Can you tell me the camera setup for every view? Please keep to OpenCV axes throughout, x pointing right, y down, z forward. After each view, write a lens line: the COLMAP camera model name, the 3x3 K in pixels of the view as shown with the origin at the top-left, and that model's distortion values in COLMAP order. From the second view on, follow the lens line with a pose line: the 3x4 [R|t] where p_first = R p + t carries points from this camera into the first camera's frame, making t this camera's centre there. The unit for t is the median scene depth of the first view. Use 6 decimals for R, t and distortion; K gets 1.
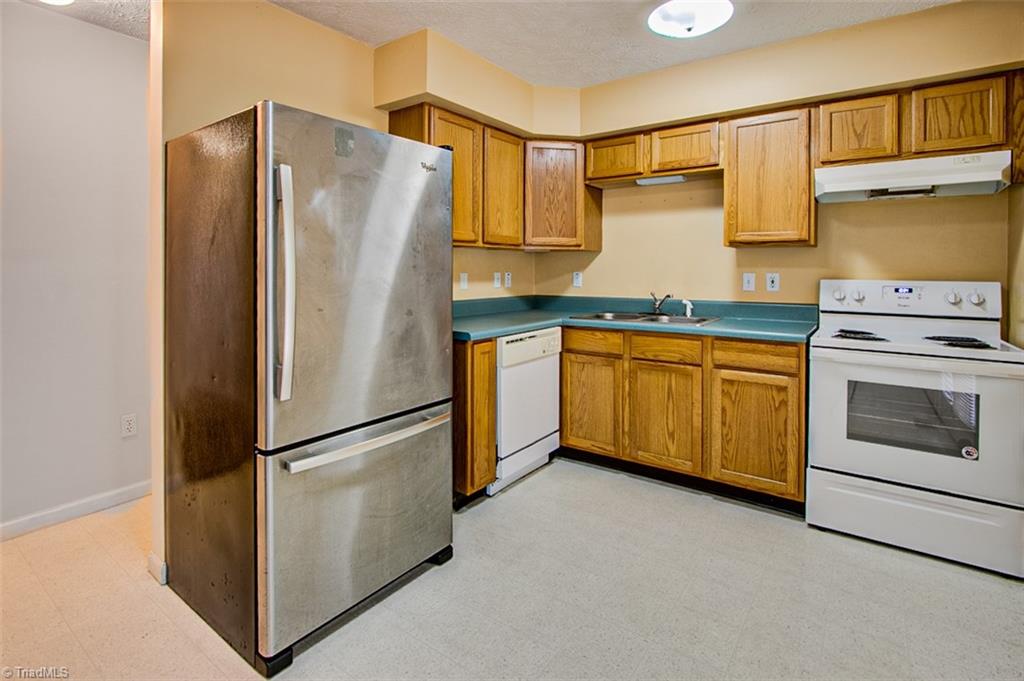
lens RADIAL K [[504.7, 0, 512.7], [0, 504.7, 274.0], [0, 0, 1]] dist [-0.000888, 0.000991]
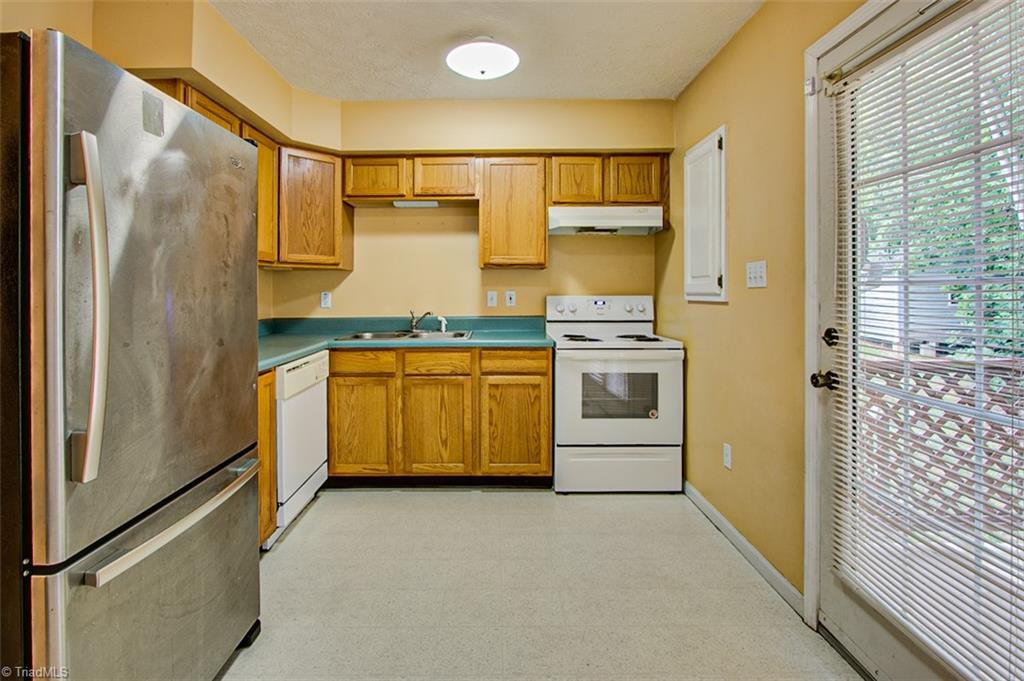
lens RADIAL K [[493.7, 0, 491.3], [0, 493.7, 293.7], [0, 0, 1]] dist [-0.004962, 0.000303]
pose [[0.819413, -0.010233, 0.573113, -0.203883], [0.011704, 0.999931, 0.001120, 0.002567], [-0.573085, 0.005790, 0.819476, 0.080056]]
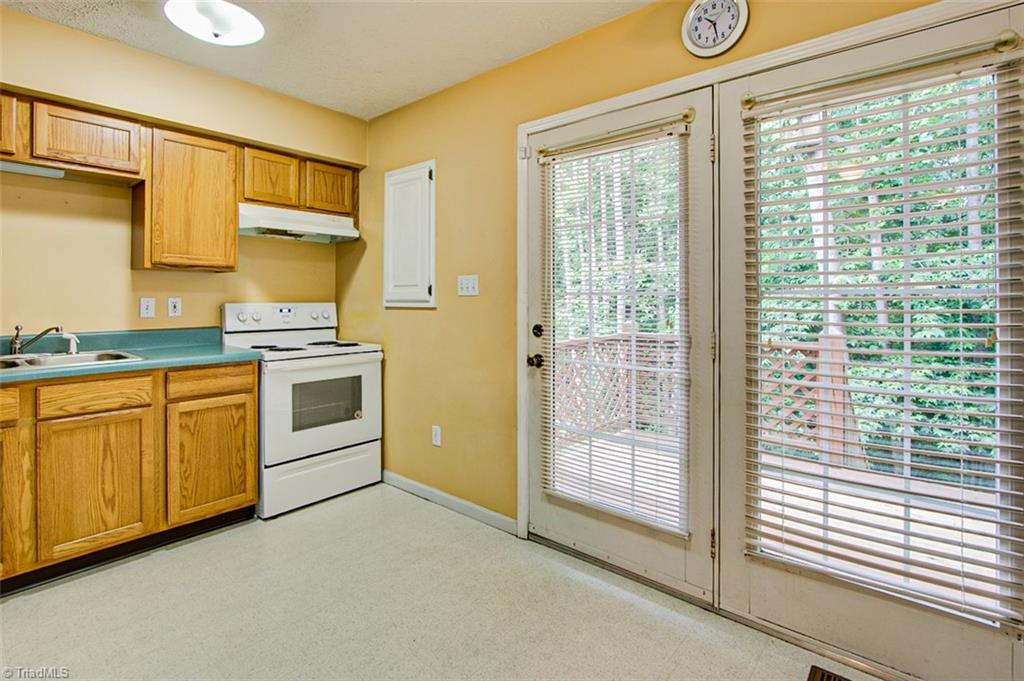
lens RADIAL K [[500.8, 0, 494.0], [0, 500.8, 300.2], [0, 0, 1]] dist [0.000593, 0.000684]
pose [[0.108842, -0.008605, 0.994022, -0.403905], [0.008026, 0.999938, 0.007777, 0.000381], [-0.994027, 0.007131, 0.108905, 0.311593]]
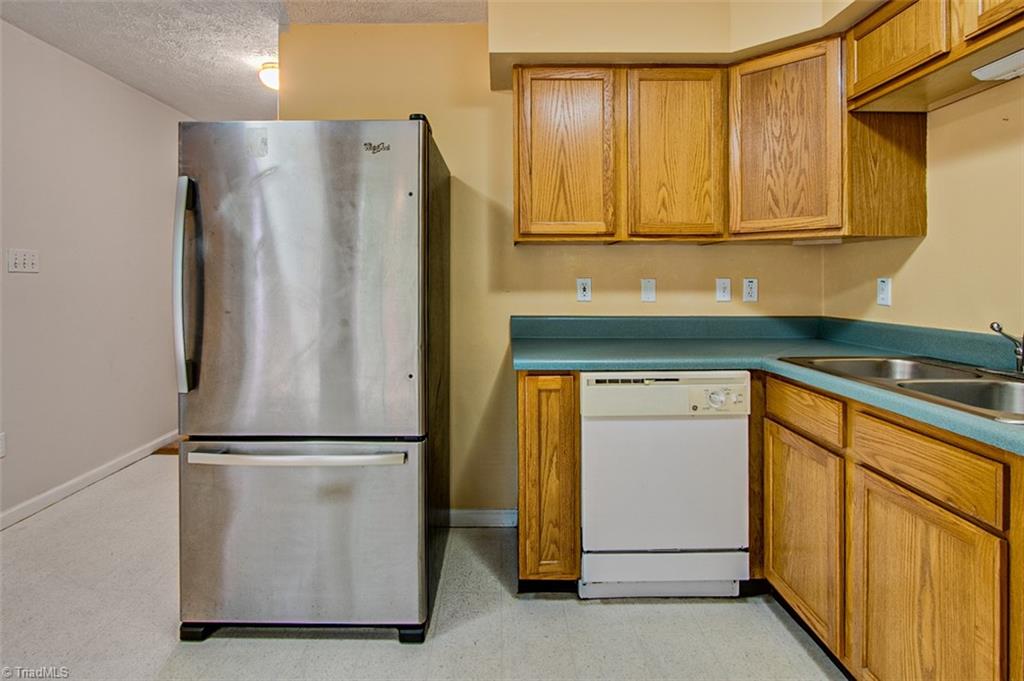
lens RADIAL K [[505.8, 0, 509.1], [0, 505.8, 281.1], [0, 0, 1]] dist [-0.000545, 0.000777]
pose [[0.588829, 0.001545, -0.808256, 0.445848], [-0.005460, 0.999983, -0.002066, 0.004100], [0.808239, 0.005630, 0.588827, 0.489149]]
